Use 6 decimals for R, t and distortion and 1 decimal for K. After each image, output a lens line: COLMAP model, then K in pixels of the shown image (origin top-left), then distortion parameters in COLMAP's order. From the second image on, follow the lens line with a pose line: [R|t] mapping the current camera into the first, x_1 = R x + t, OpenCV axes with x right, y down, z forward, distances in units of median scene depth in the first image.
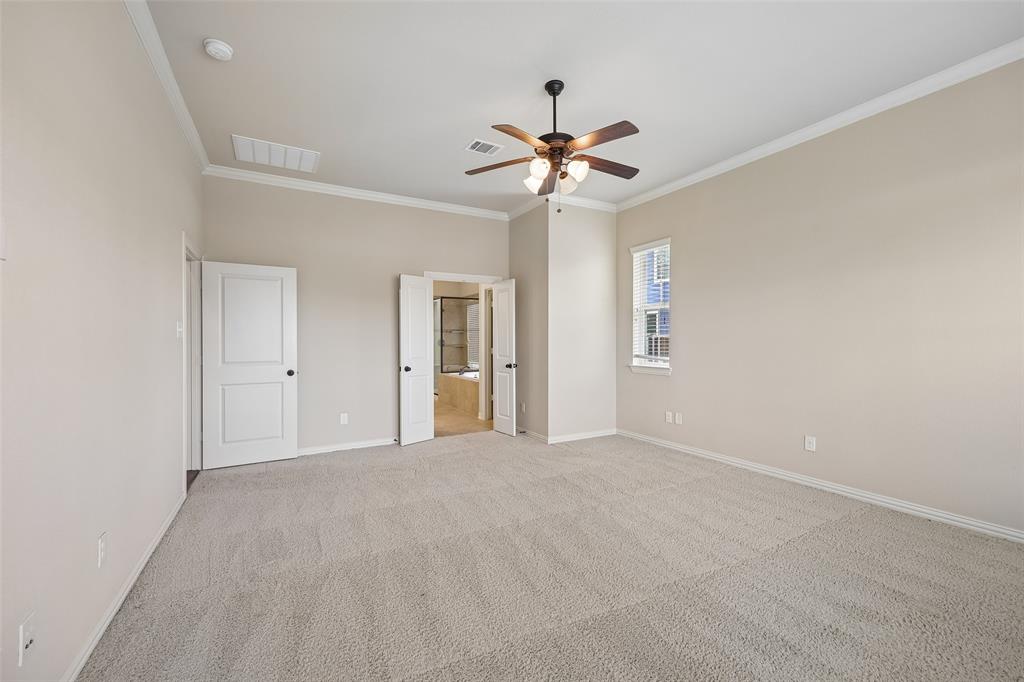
lens RADIAL K [[417.5, 0, 509.2], [0, 417.5, 341.8], [0, 0, 1]] dist [0.015666, 0.000573]
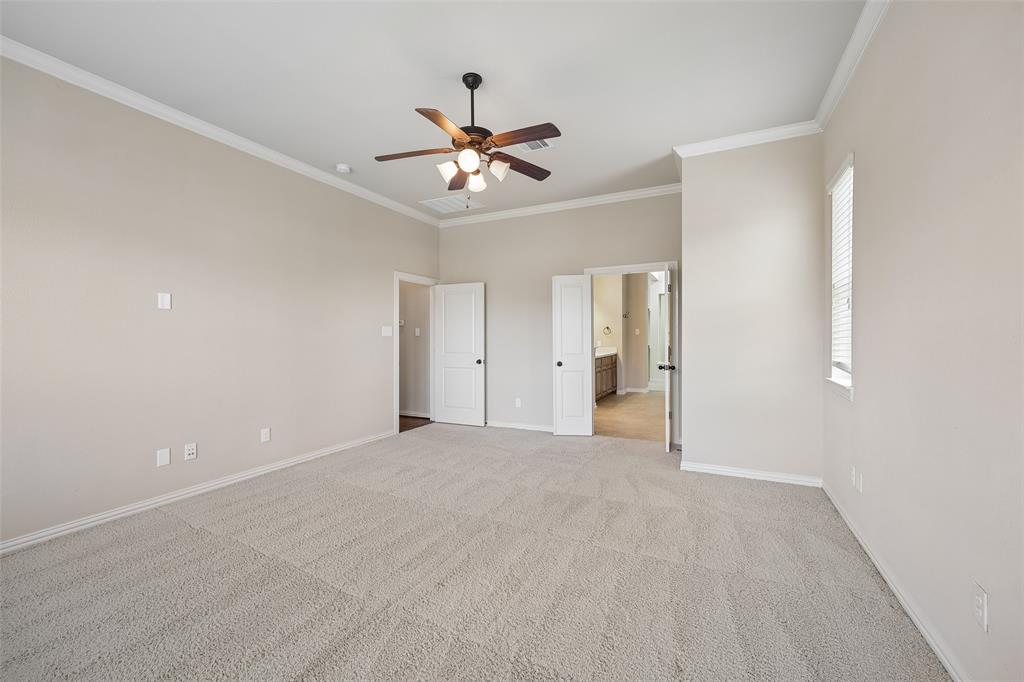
lens RADIAL K [[417.5, 0, 513.8], [0, 417.5, 336.7], [0, 0, 1]] dist [0.015666, 0.000573]
pose [[0.568797, 0.000124, -0.822478, 0.532832], [-0.001320, 0.999999, -0.000762, -0.002986], [0.822477, 0.001519, 0.568796, 0.284500]]
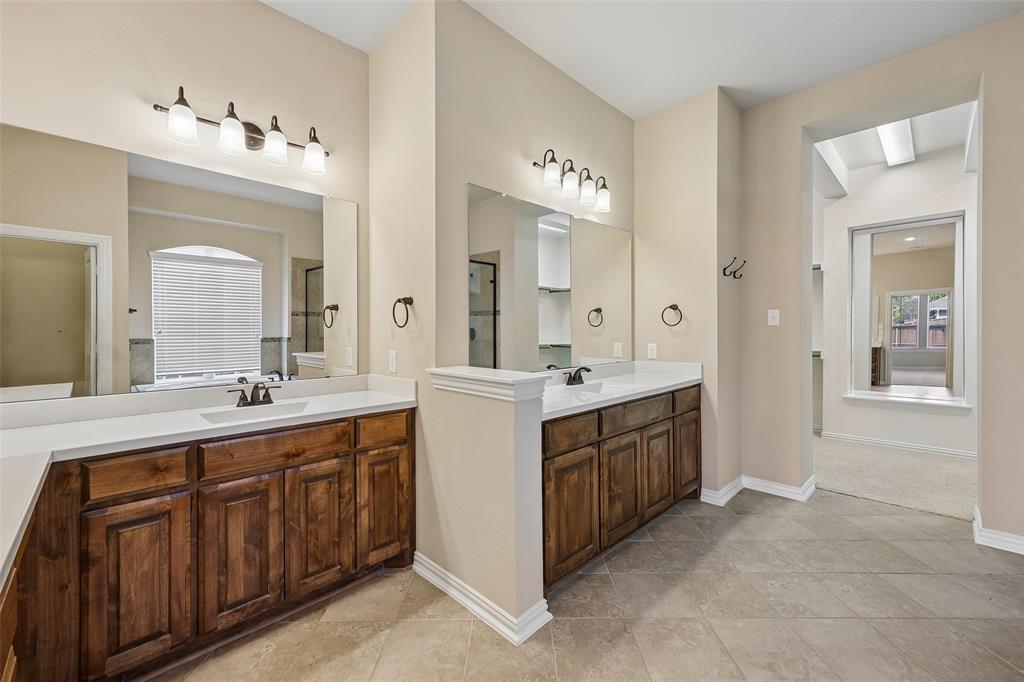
lens RADIAL K [[417.5, 0, 529.2], [0, 417.5, 335.2], [0, 0, 1]] dist [0.015666, 0.000573]
pose [[0.286608, 0.002154, -0.958046, -0.139946], [0.002601, 0.999992, 0.003026, -0.003638], [0.958045, -0.003359, 0.286600, 1.202096]]
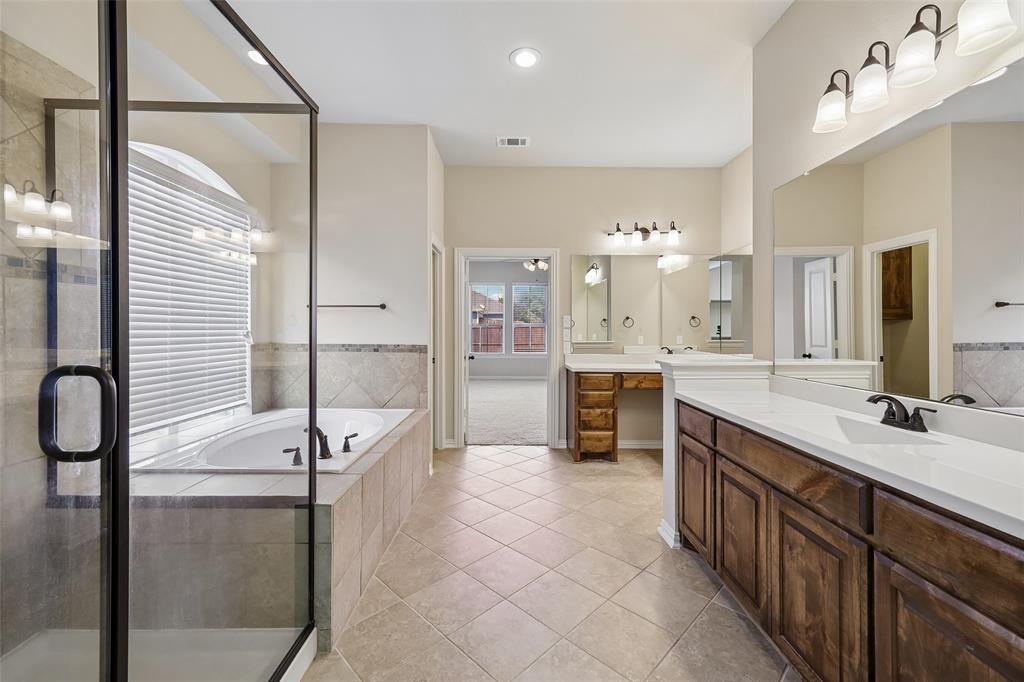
lens RADIAL K [[417.5, 0, 511.3], [0, 417.5, 335.4], [0, 0, 1]] dist [0.015666, 0.000573]
pose [[-0.871574, 0.004817, 0.490241, -0.524567], [0.007178, 0.999970, 0.002937, -0.004129], [-0.490212, 0.006079, -0.871582, 1.777353]]
